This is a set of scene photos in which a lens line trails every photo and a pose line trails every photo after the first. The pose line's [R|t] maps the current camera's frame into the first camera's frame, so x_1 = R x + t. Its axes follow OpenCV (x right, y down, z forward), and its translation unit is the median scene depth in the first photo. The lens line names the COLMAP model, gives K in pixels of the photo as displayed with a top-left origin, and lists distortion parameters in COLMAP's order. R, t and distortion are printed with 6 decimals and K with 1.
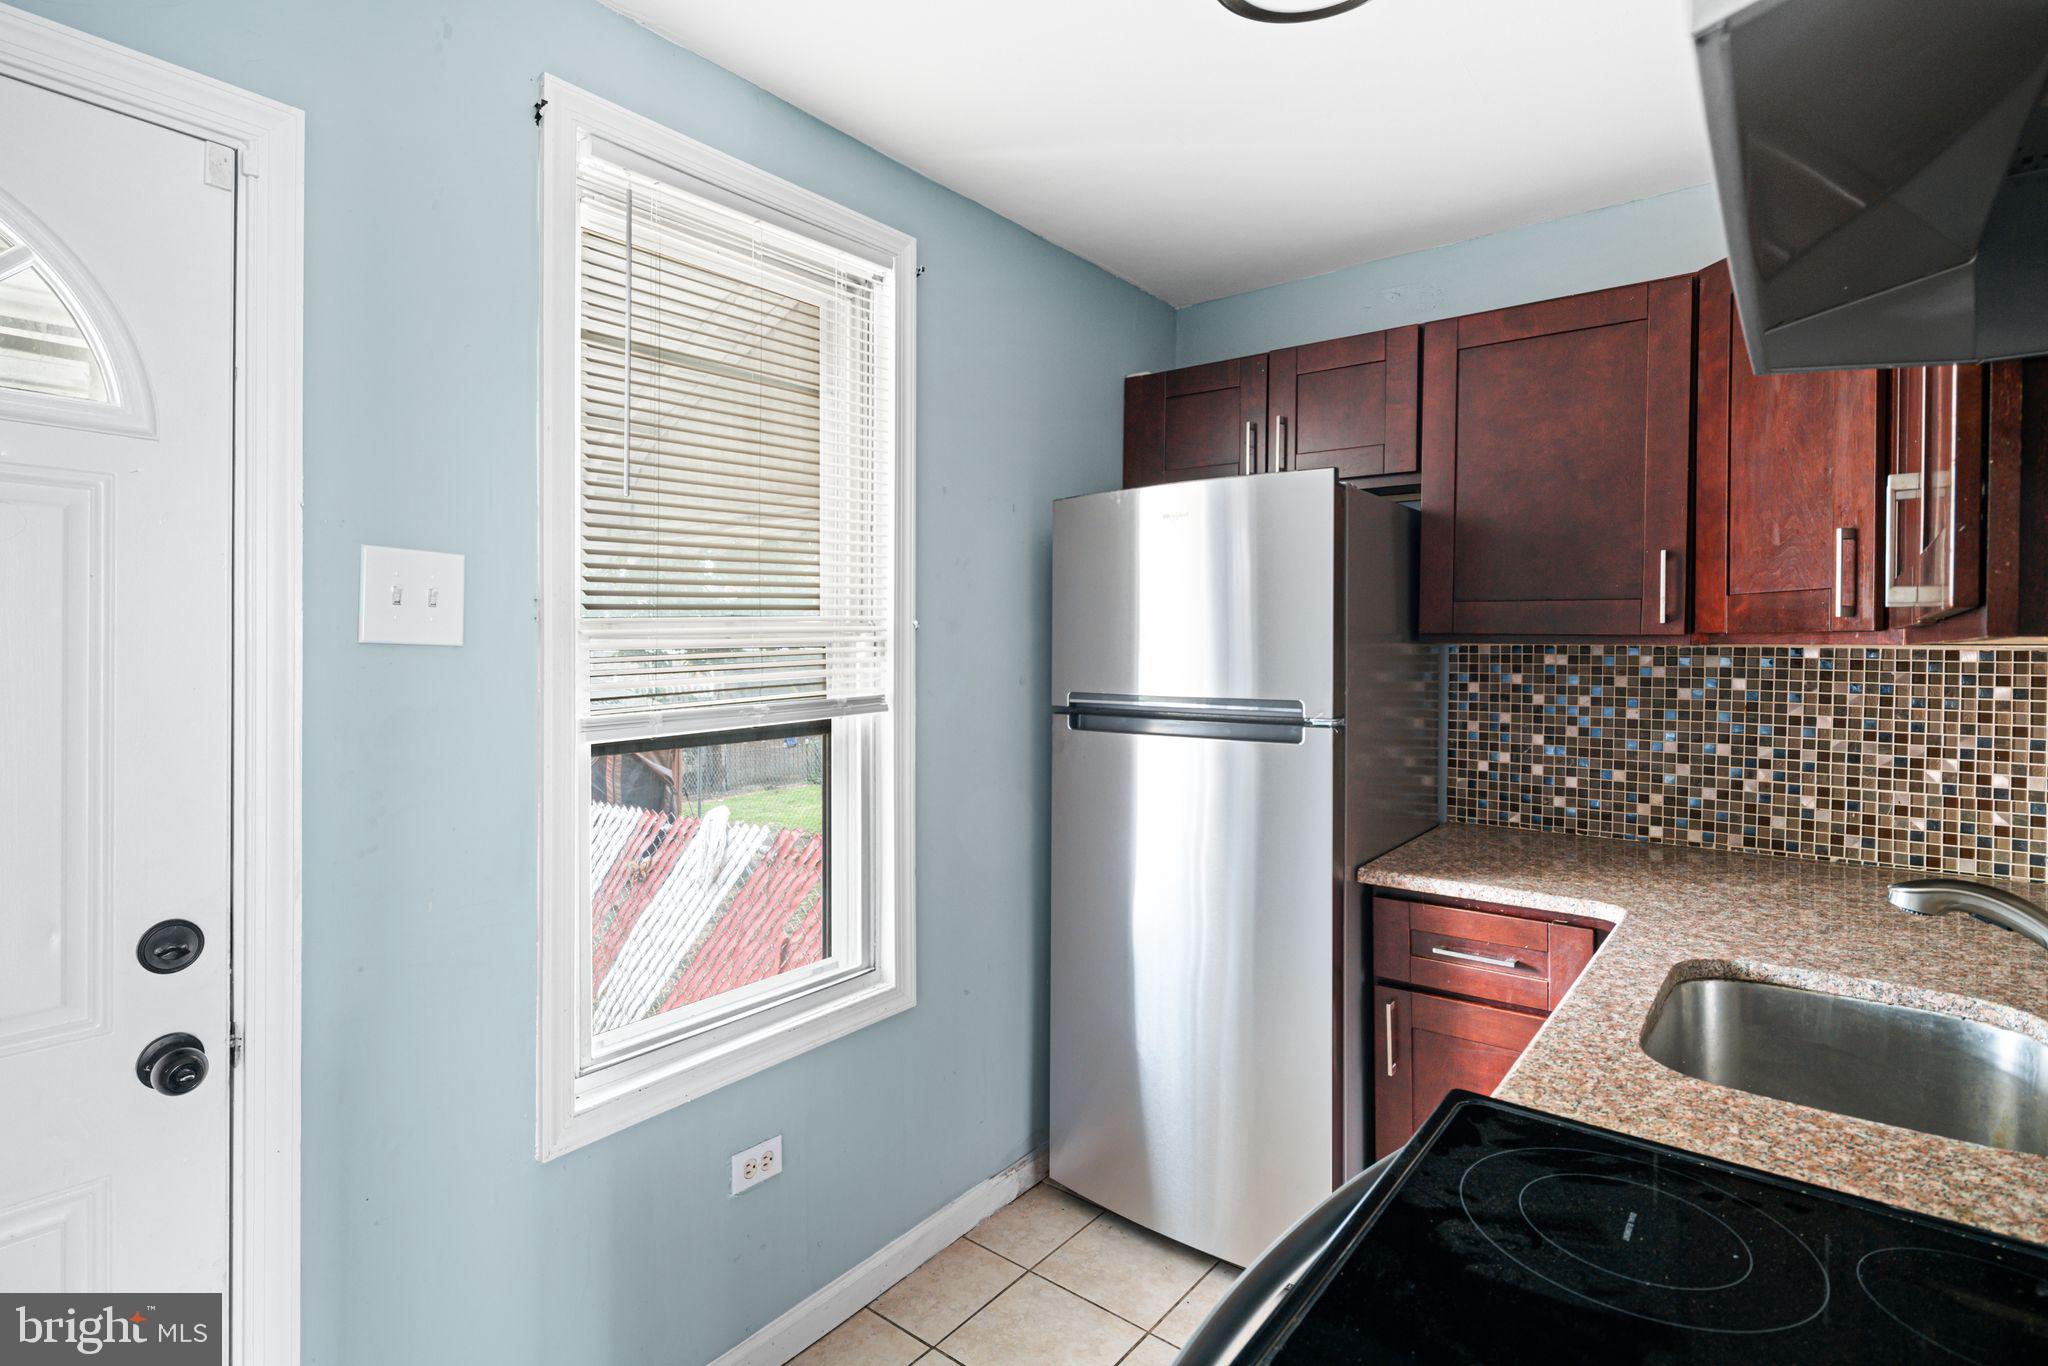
lens RADIAL K [[1000.3, 0, 1020.7], [0, 1000.3, 654.7], [0, 0, 1]] dist [-0.000027, -0.001370]
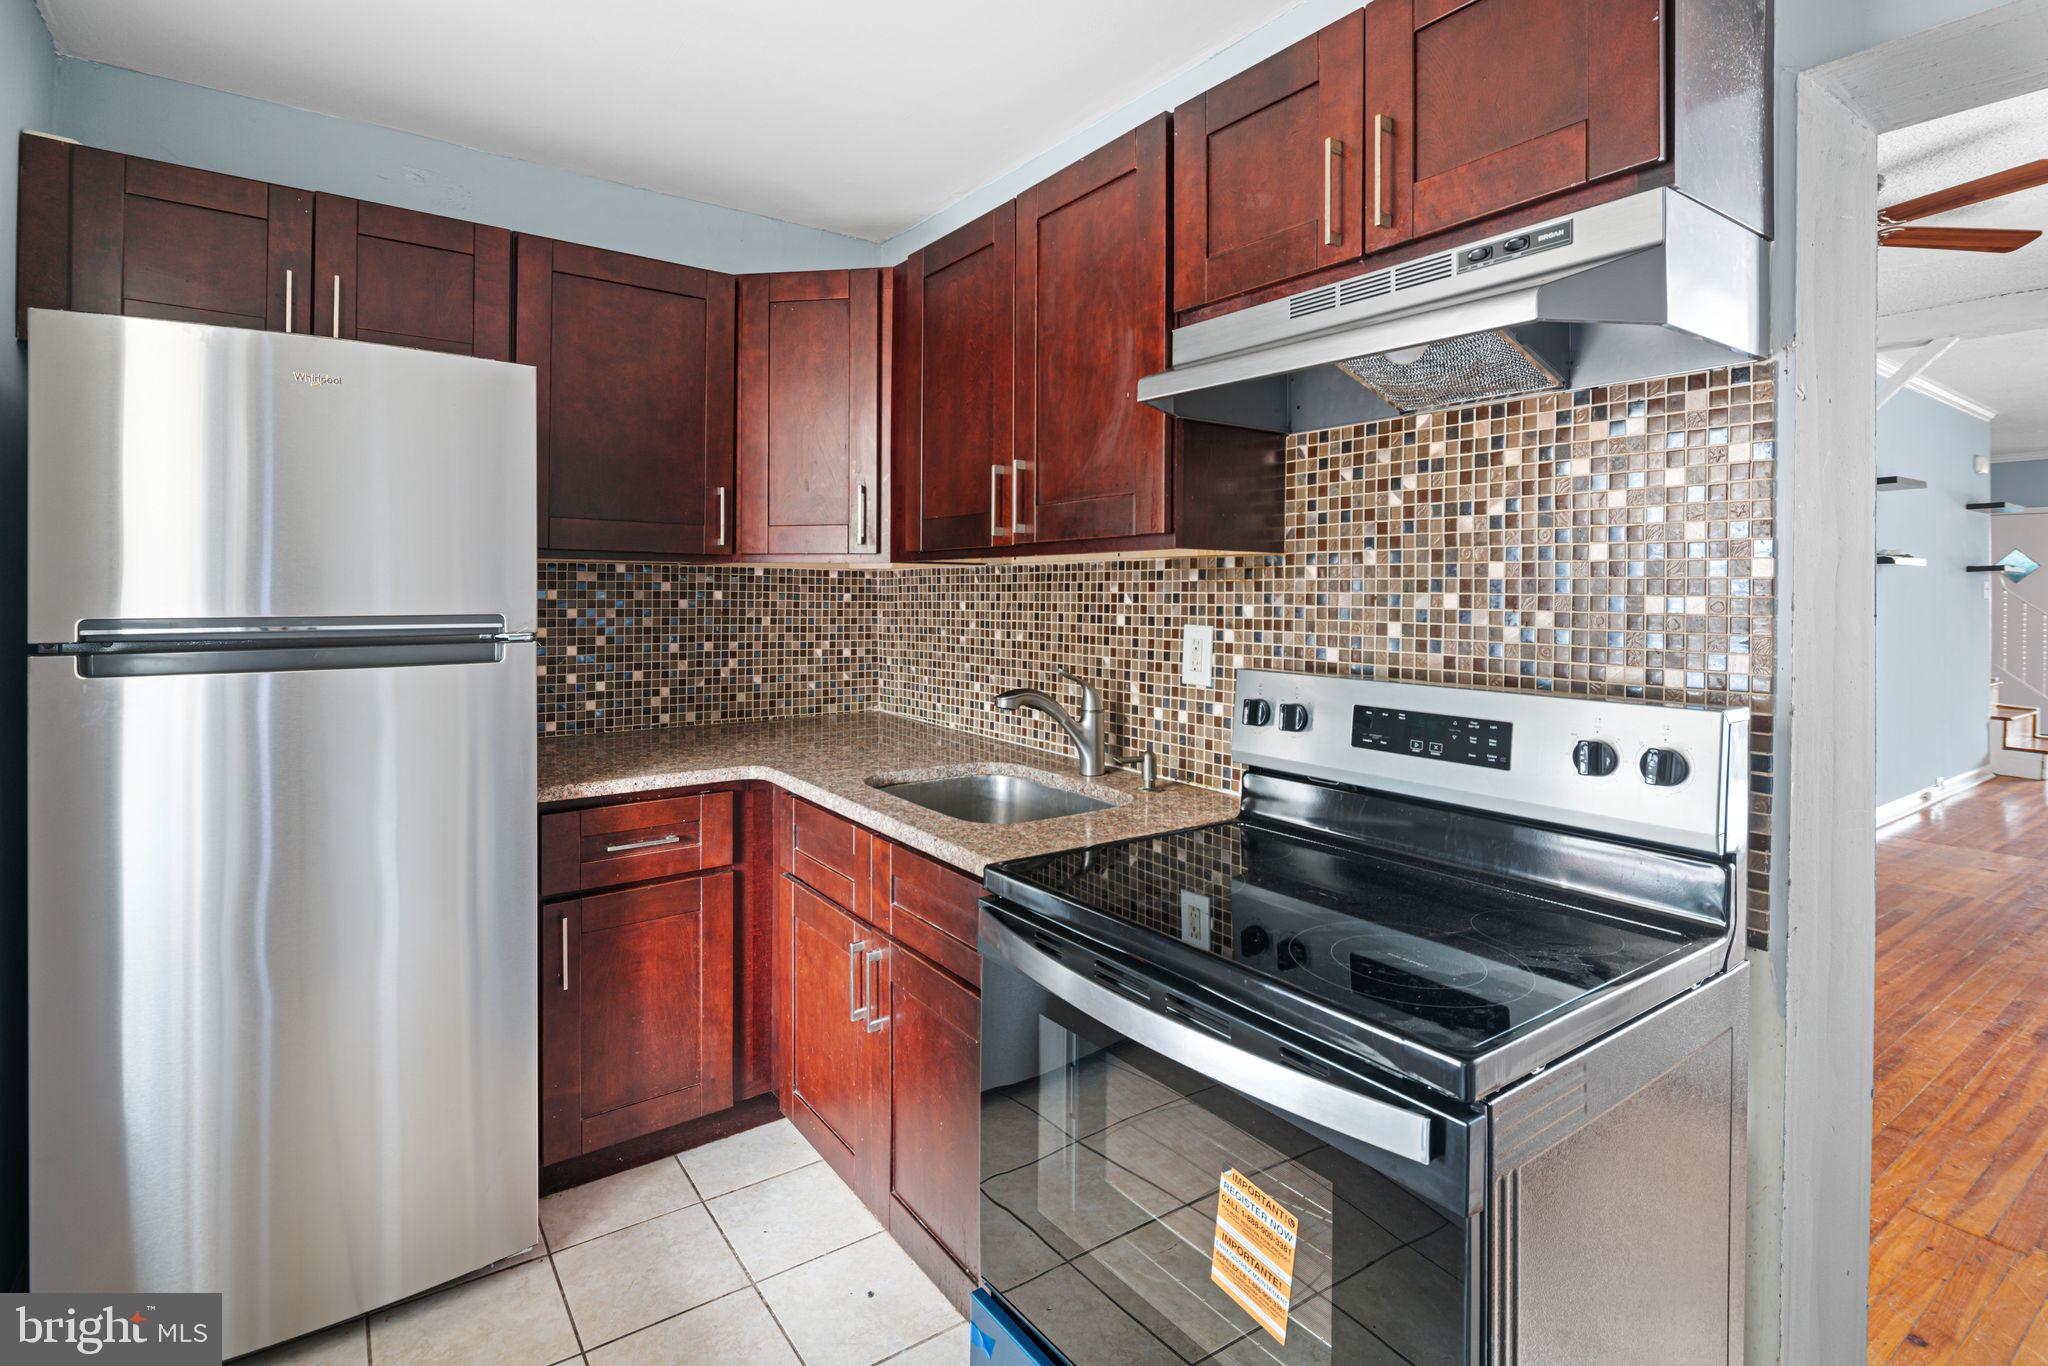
lens RADIAL K [[984.9, 0, 1019.2], [0, 984.9, 596.4], [0, 0, 1]] dist [0.001759, -0.000016]
pose [[0.271640, -0.010440, 0.962342, -0.410801], [0.006886, 0.999937, 0.008904, 0.022241], [-0.962374, 0.004208, 0.271695, 0.272204]]
